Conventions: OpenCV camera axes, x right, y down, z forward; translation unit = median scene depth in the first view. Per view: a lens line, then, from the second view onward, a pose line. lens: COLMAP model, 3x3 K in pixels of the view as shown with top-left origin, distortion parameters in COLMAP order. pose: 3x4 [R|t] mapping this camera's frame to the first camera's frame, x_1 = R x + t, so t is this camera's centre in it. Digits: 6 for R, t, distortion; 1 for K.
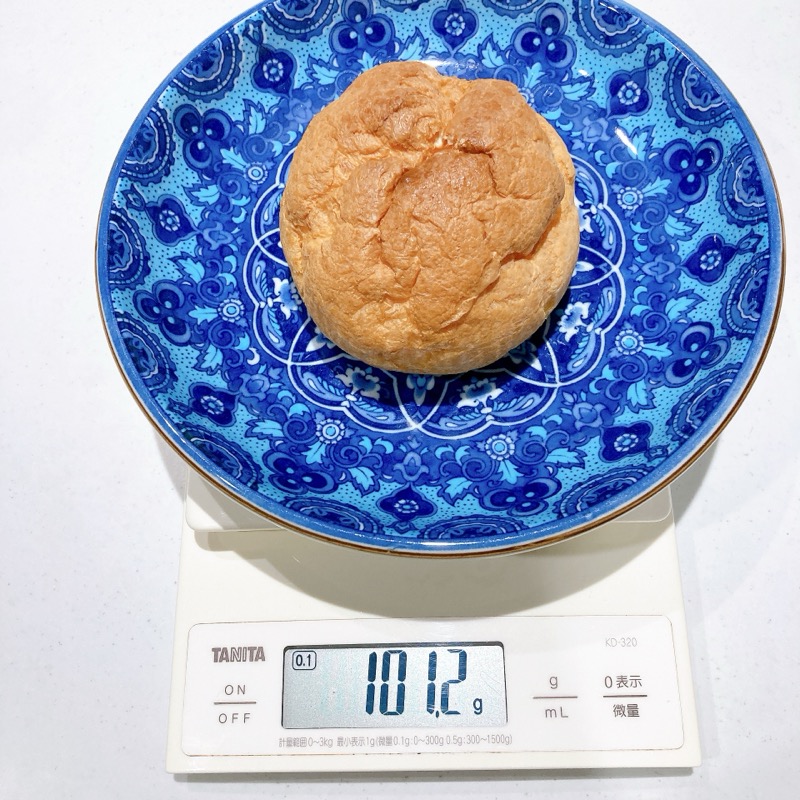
lens RADIAL K [[881.9, 0, 403.1], [0, 881.9, 406.6], [0, 0, 1]] dist [0.153563, -0.534716]
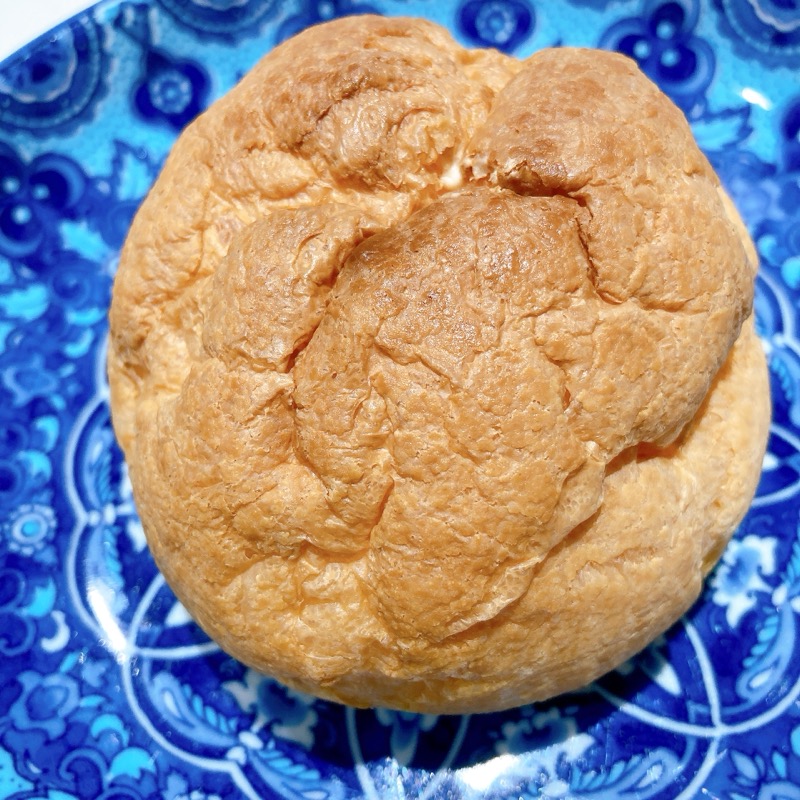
lens RADIAL K [[881.9, 0, 403.1], [0, 881.9, 406.6], [0, 0, 1]] dist [0.153563, -0.534716]
pose [[0.998784, 0.025688, -0.042091, 0.036968], [-0.031812, 0.987872, -0.151978, -0.125177], [0.037676, 0.153132, 0.987487, 0.599168]]
